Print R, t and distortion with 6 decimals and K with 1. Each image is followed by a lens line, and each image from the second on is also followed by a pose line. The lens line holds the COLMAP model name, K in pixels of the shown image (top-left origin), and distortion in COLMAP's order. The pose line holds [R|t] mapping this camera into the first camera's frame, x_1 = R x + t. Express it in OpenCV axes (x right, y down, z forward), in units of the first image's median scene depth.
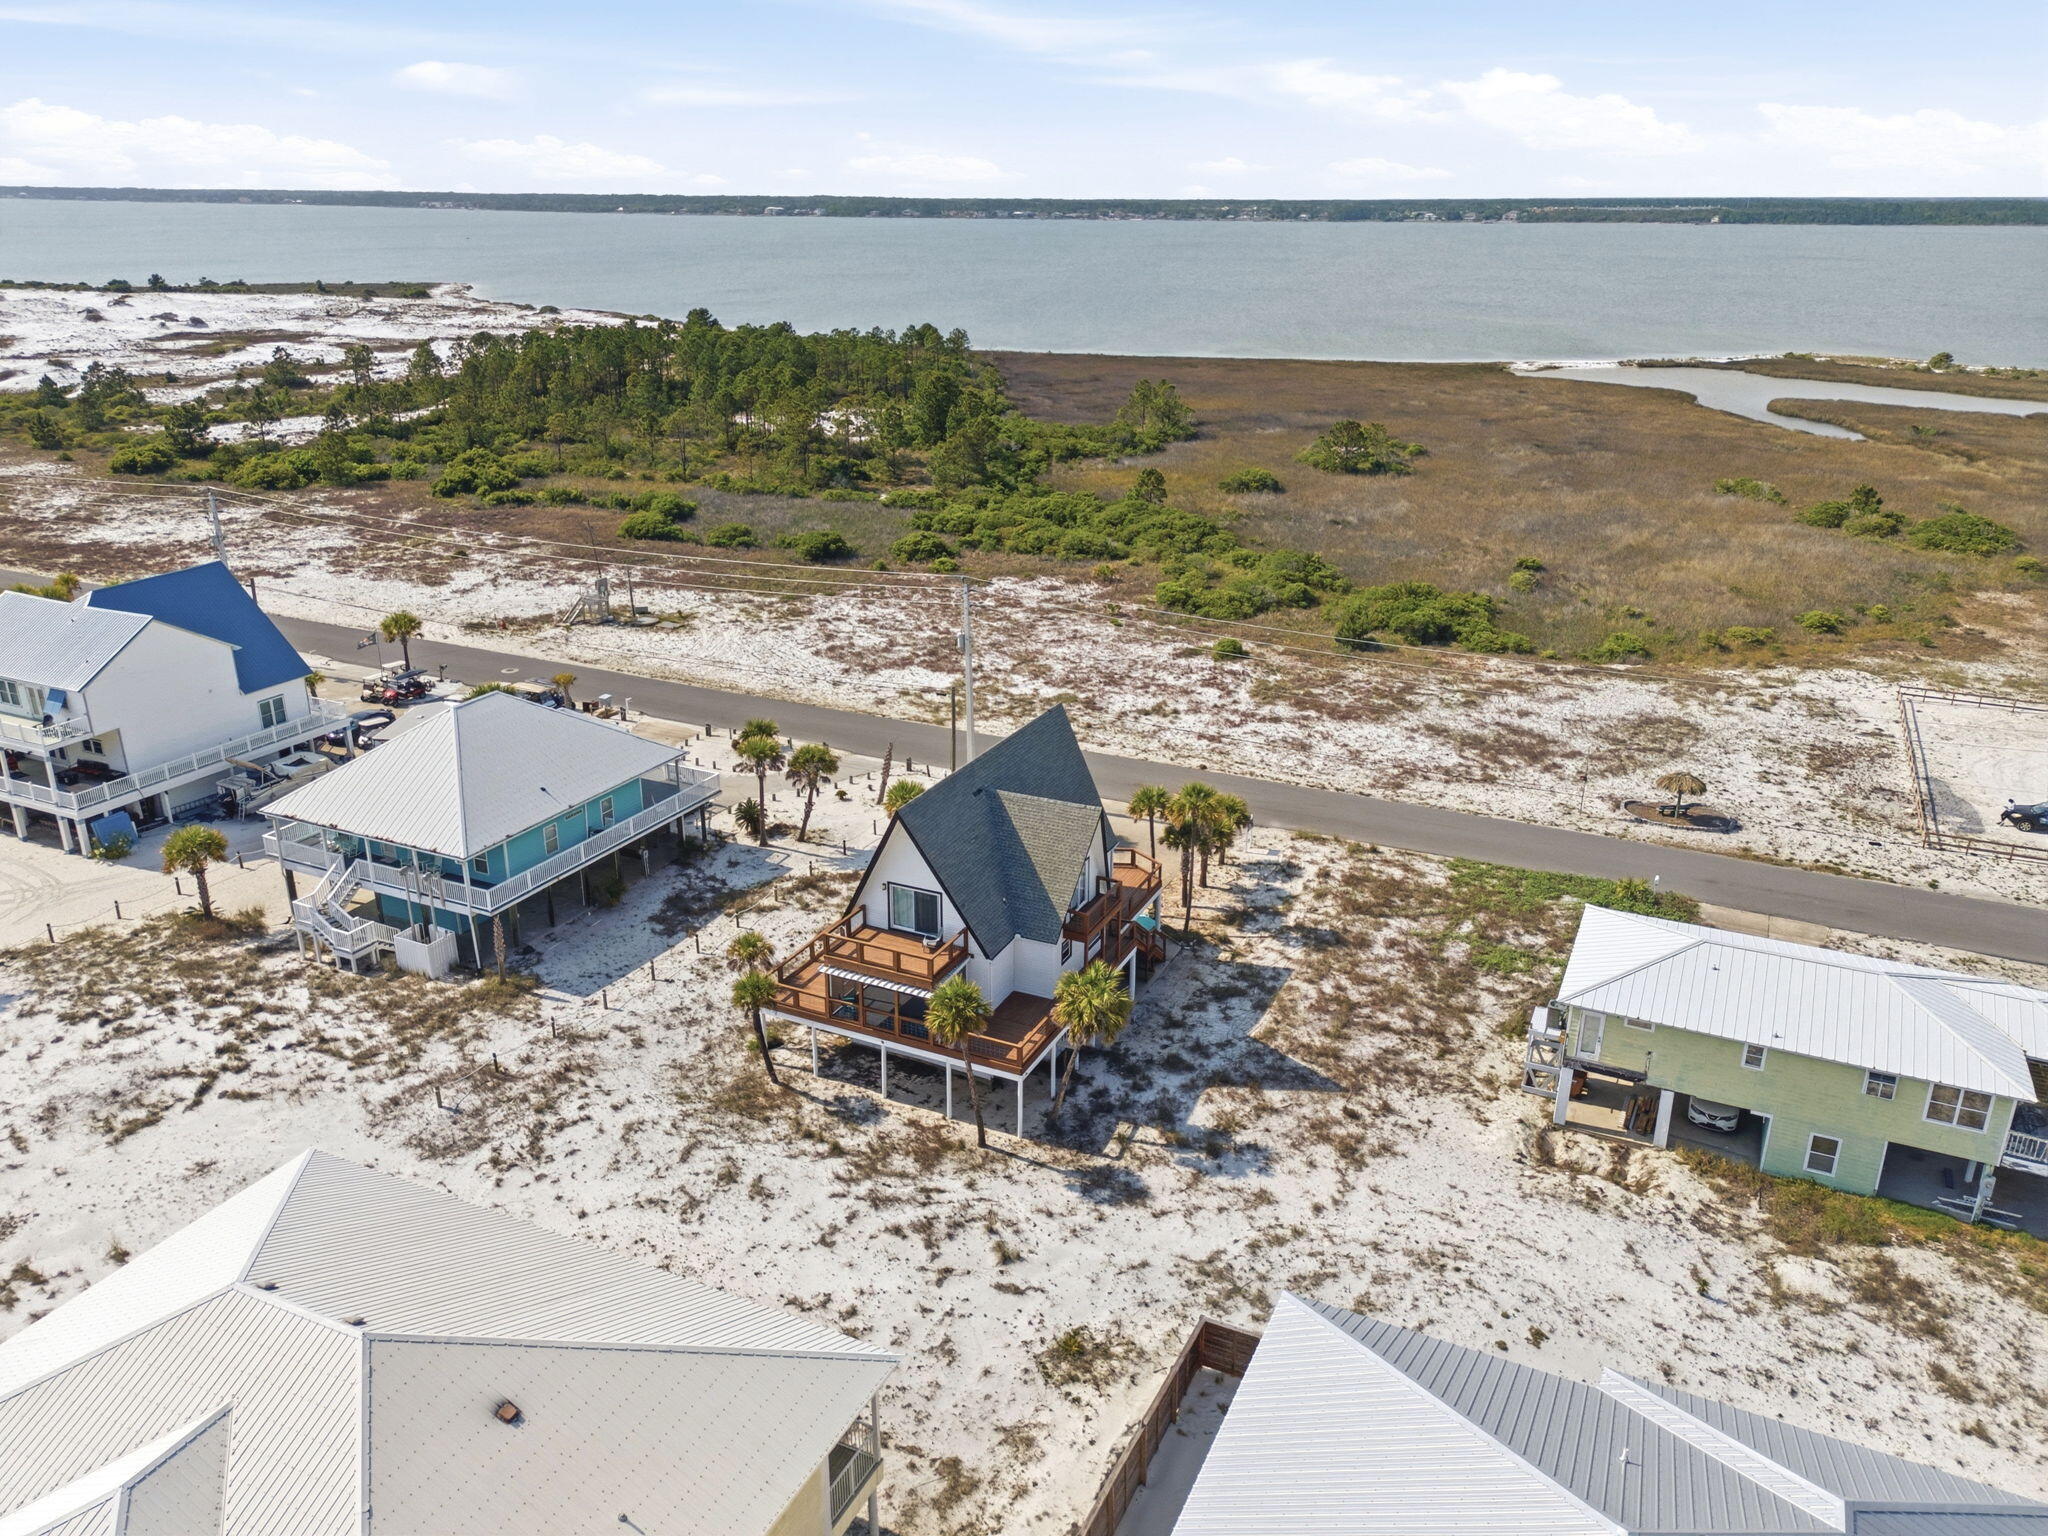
lens RADIAL K [[1479.7, 0, 1026.7], [0, 1479.7, 797.2], [0, 0, 1]] dist [0.073186, -0.063460]
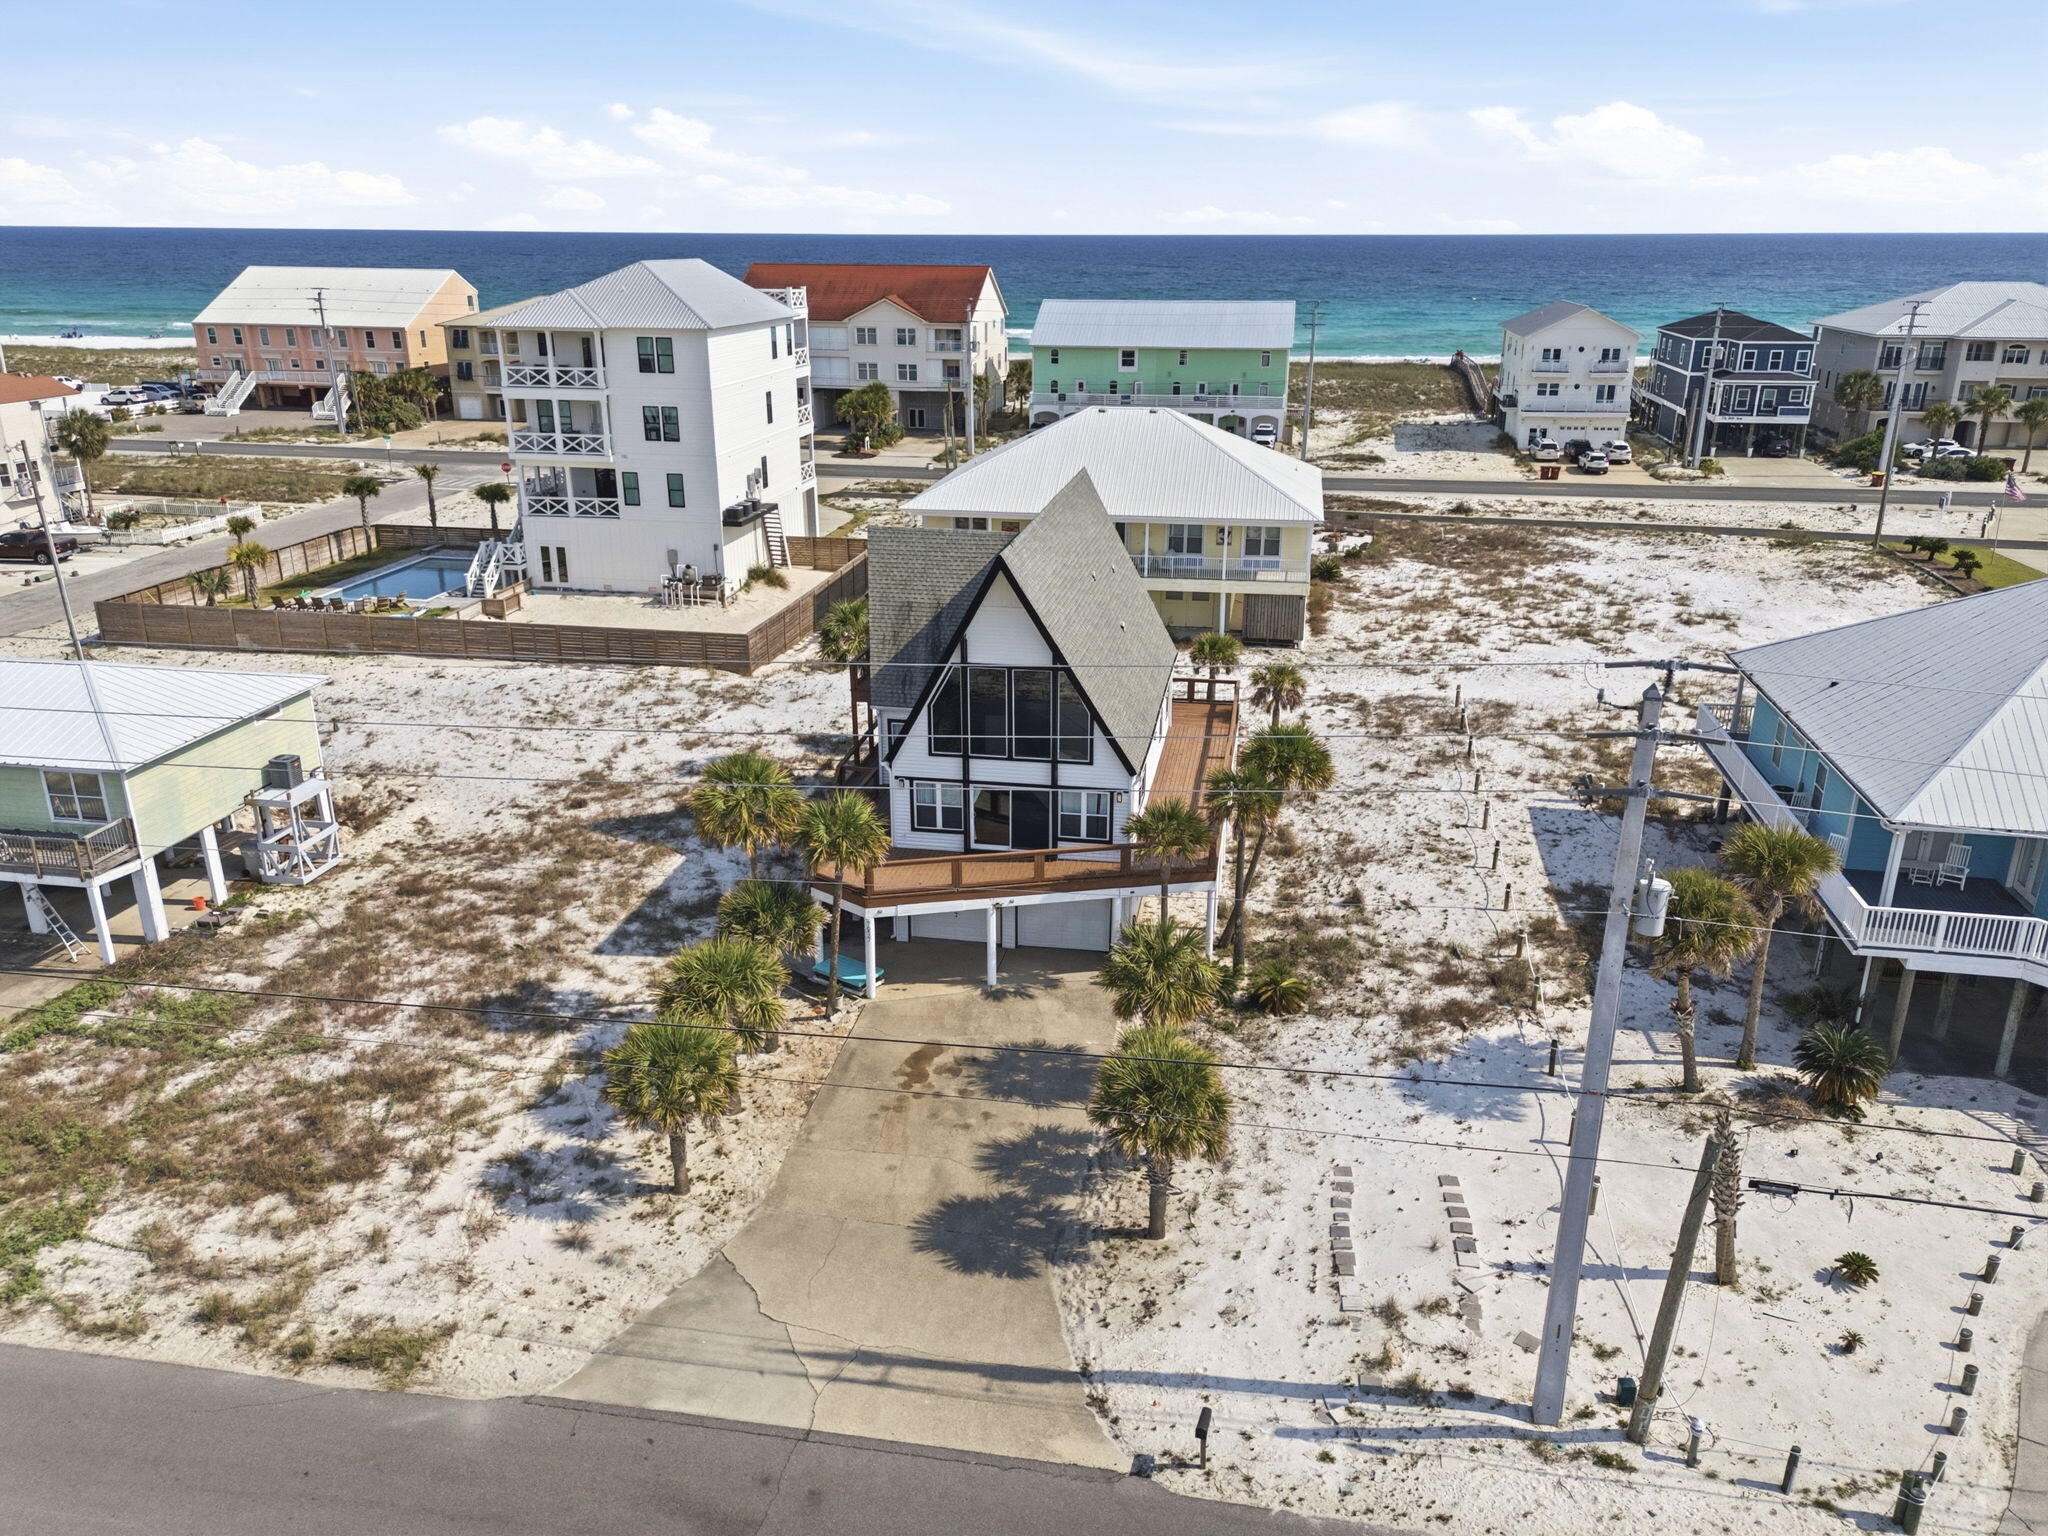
lens RADIAL K [[1509.4, 0, 1024.0], [0, 1509.4, 768.0], [0, 0, 1]] dist [0.044380, -0.019703]
pose [[-0.962959, 0.082974, -0.256564, 0.129090], [-0.106422, 0.757294, 0.644344, -0.287214], [0.247759, 0.647781, -0.720413, 1.156603]]
